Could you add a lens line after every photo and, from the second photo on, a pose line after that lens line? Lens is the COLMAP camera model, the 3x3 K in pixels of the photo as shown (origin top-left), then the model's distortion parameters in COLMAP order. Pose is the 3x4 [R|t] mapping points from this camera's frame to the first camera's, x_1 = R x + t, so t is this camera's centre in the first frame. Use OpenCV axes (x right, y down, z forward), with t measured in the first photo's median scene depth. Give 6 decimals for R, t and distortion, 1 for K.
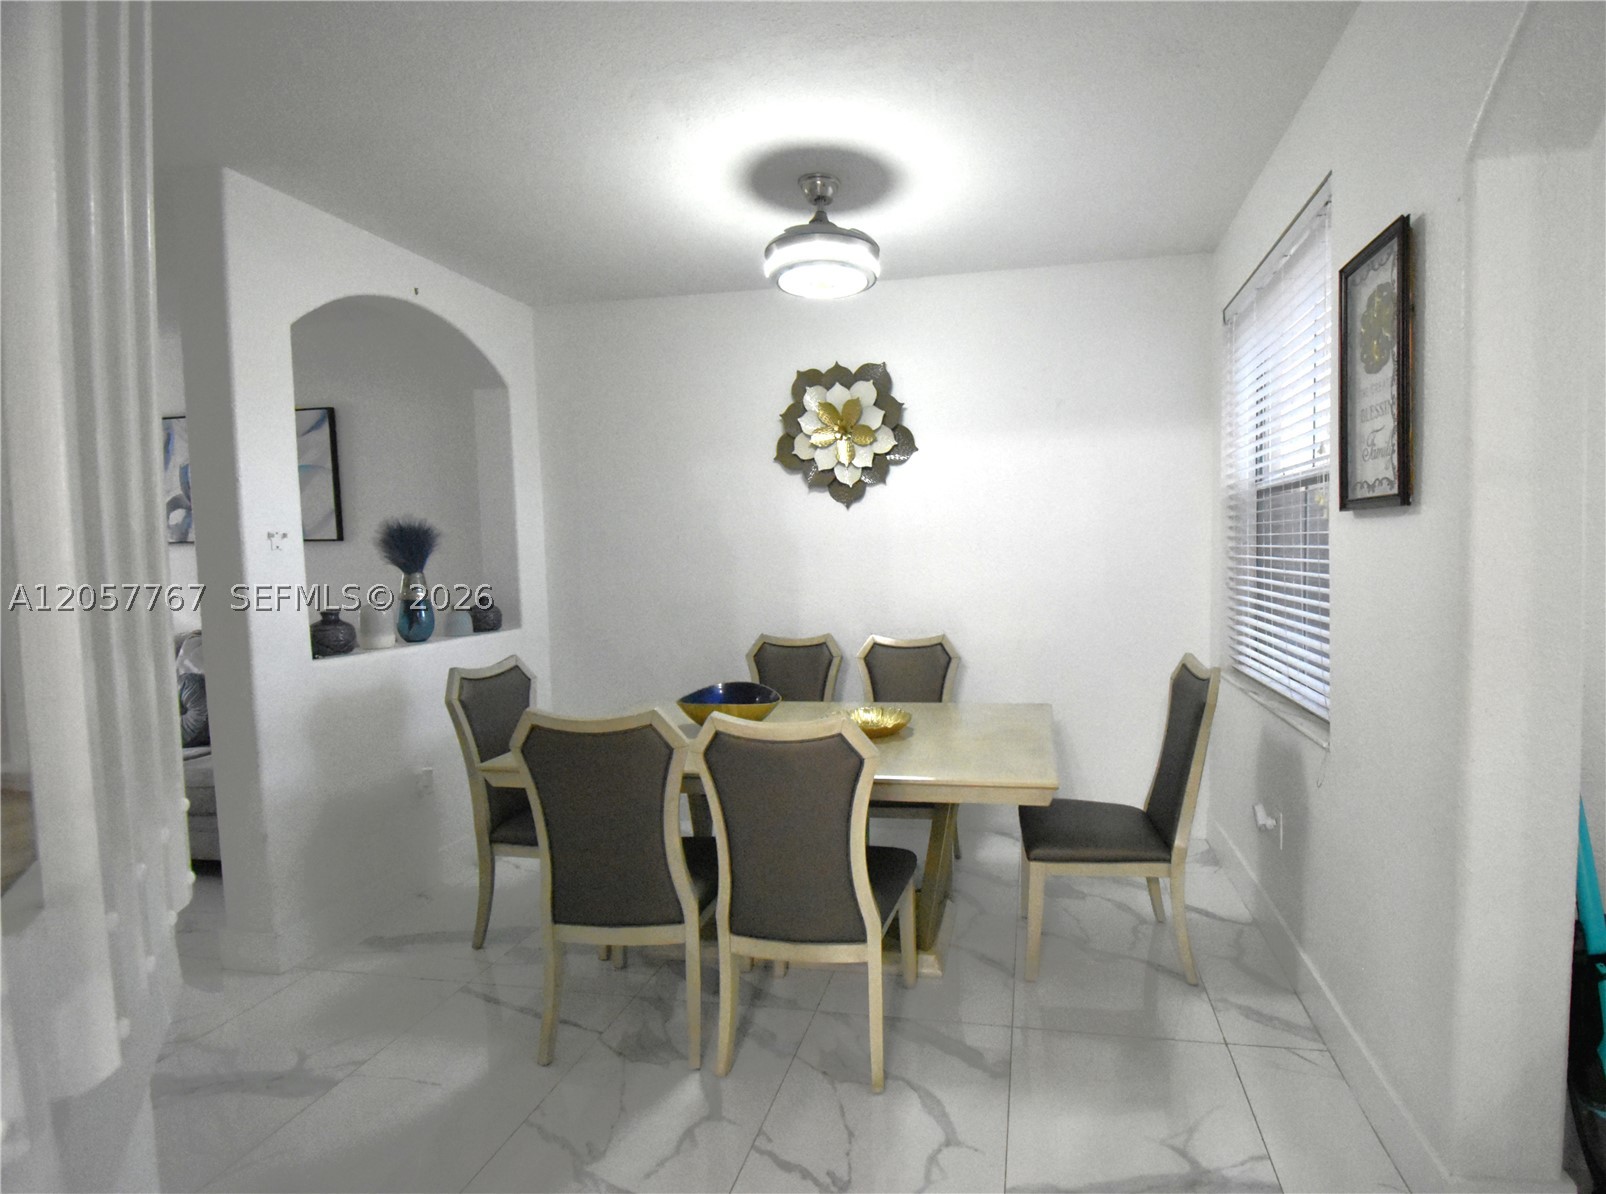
lens RADIAL K [[800.7, 0, 901.1], [0, 800.7, 591.4], [0, 0, 1]] dist [0.002167, -0.000279]
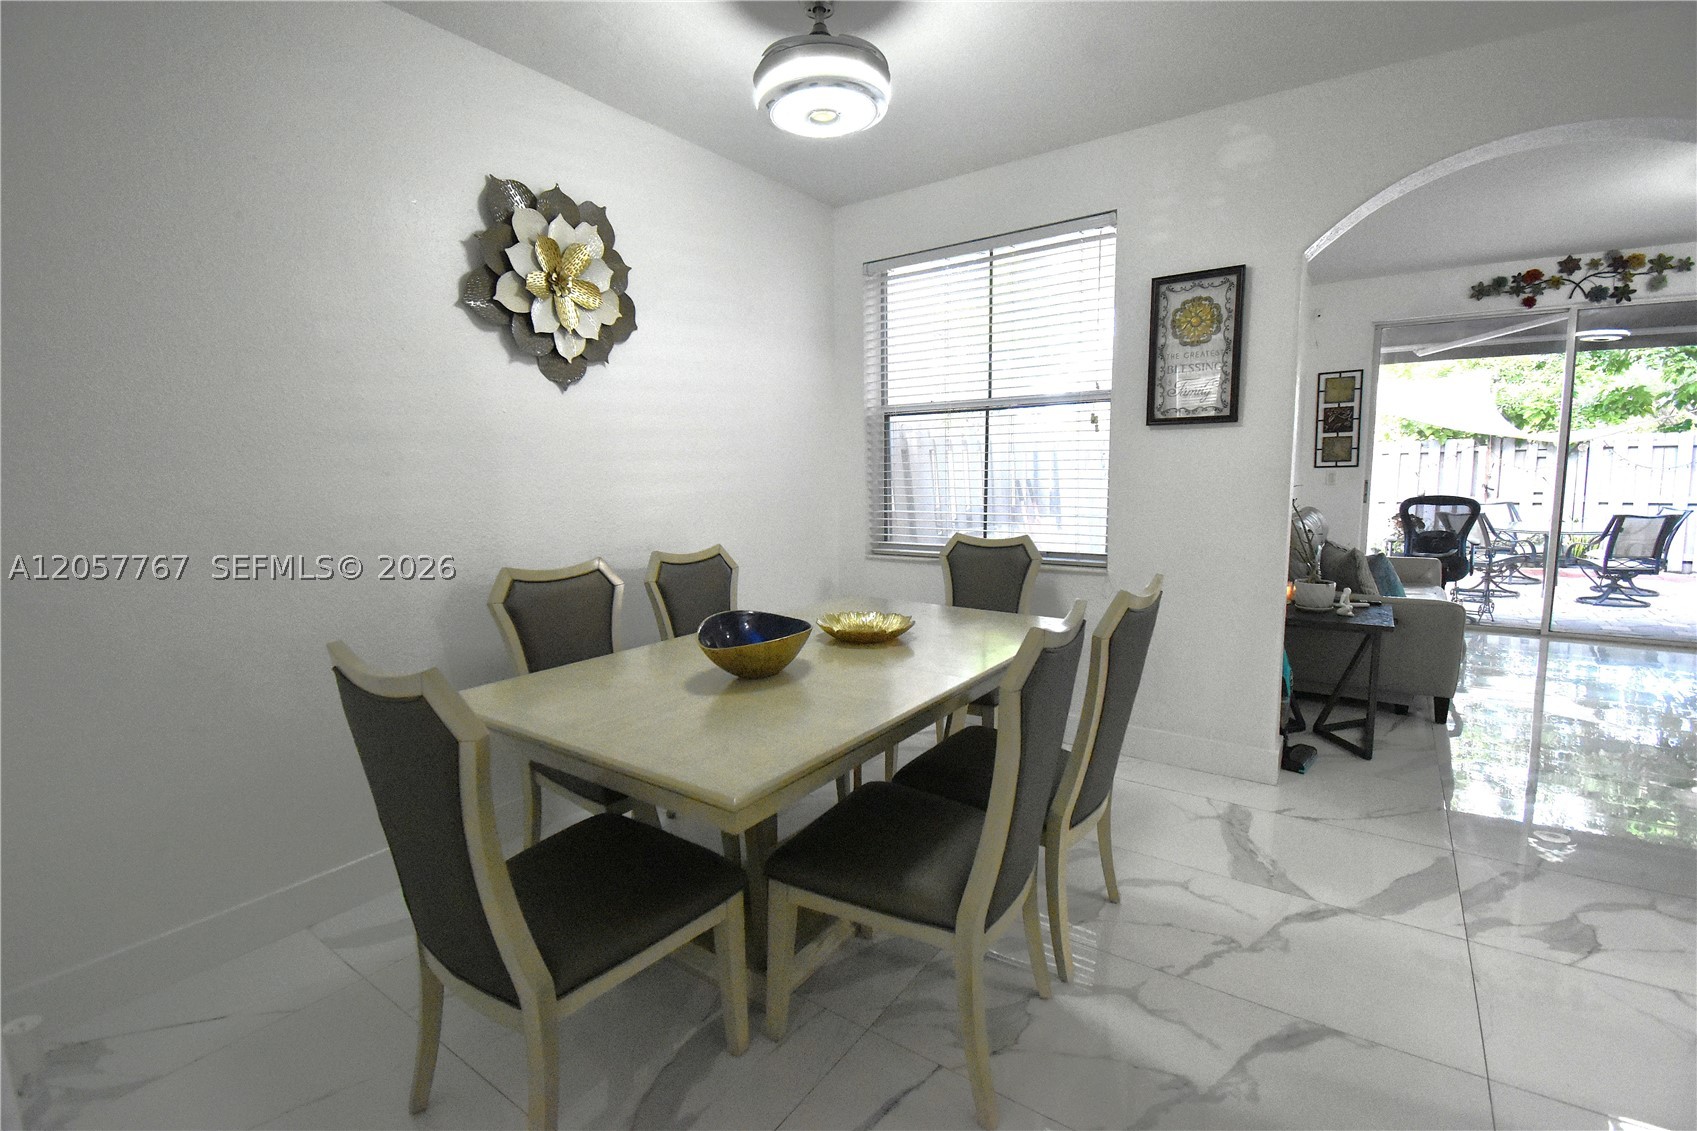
lens RADIAL K [[750.2, 0, 848.5], [0, 750.2, 565.5], [0, 0, 1]] dist [0.011157, -0.021308]
pose [[0.426118, -0.093319, 0.899842, -0.608987], [0.054355, 0.995510, 0.077500, 0.018274], [-0.903033, 0.015887, 0.429277, 0.472927]]
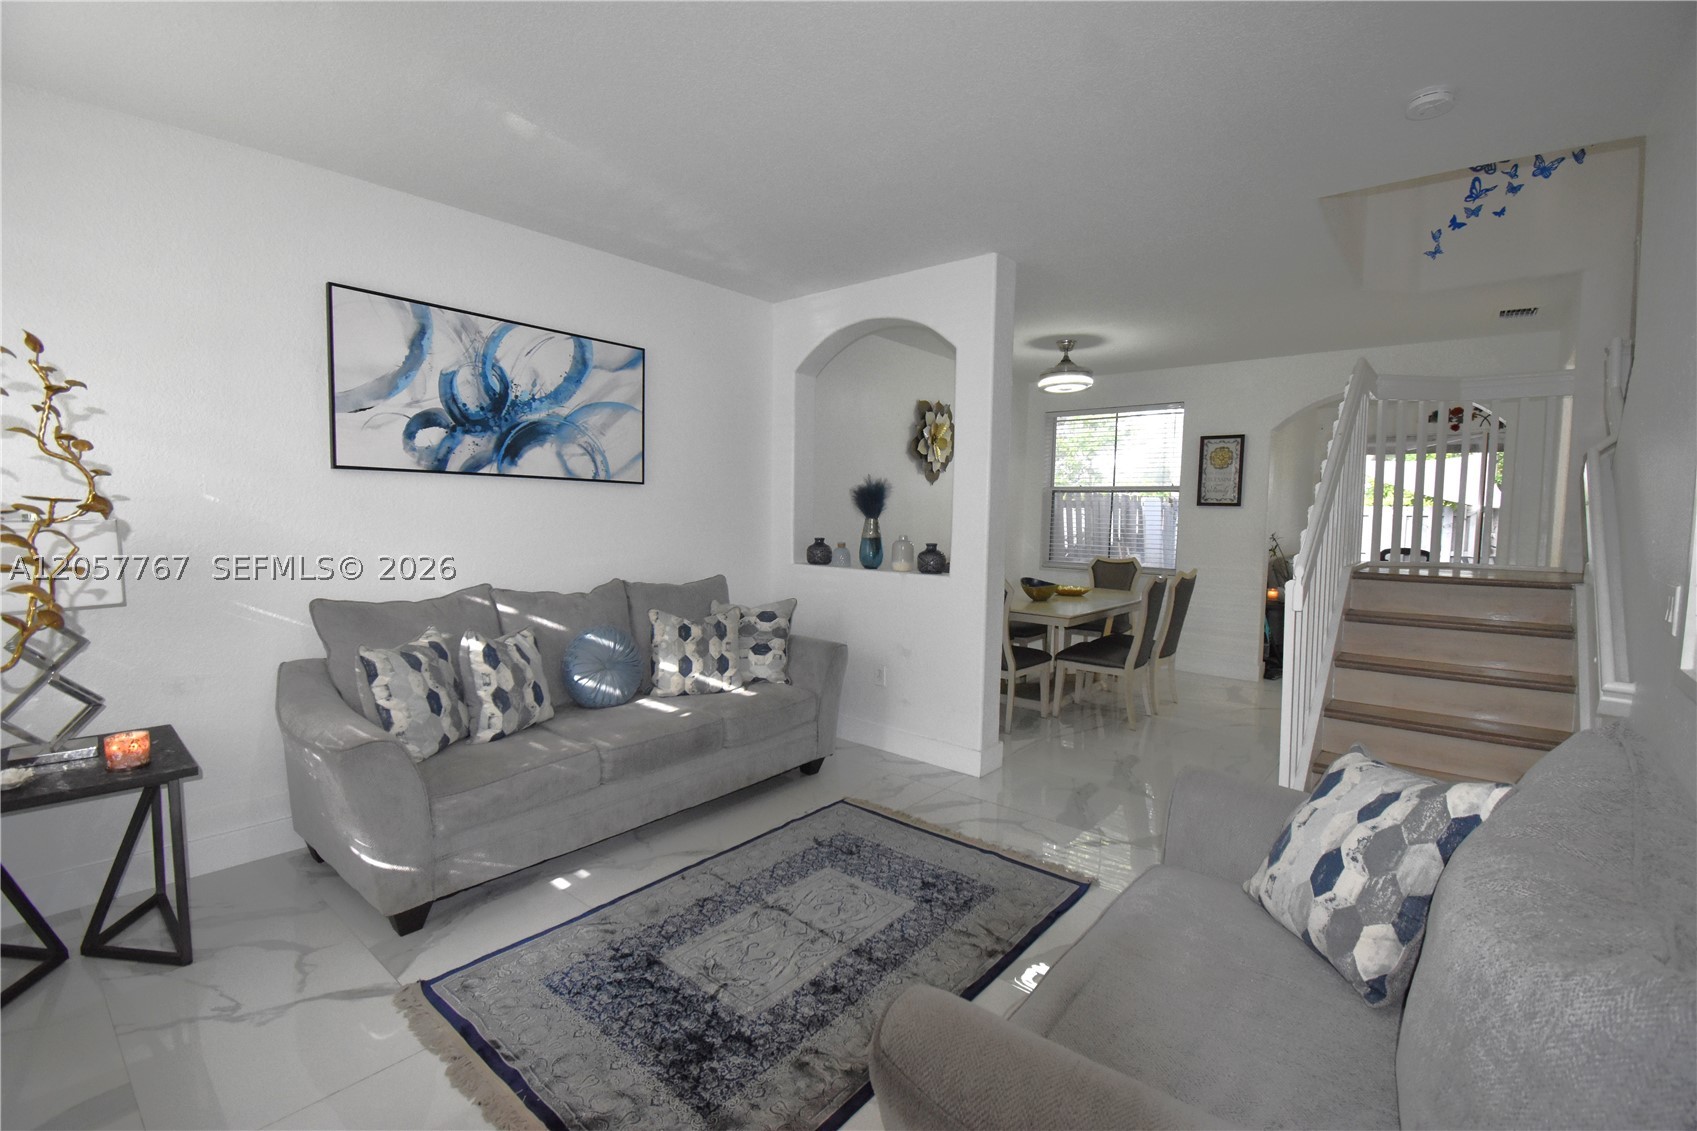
lens RADIAL K [[752.7, 0, 847.0], [0, 752.7, 549.5], [0, 0, 1]] dist [0.003276, 0.000206]
pose [[0.502581, -0.016232, 0.864378, -1.573550], [0.018750, 0.999793, 0.007873, 0.017366], [-0.864327, 0.012251, 0.502781, 0.359305]]
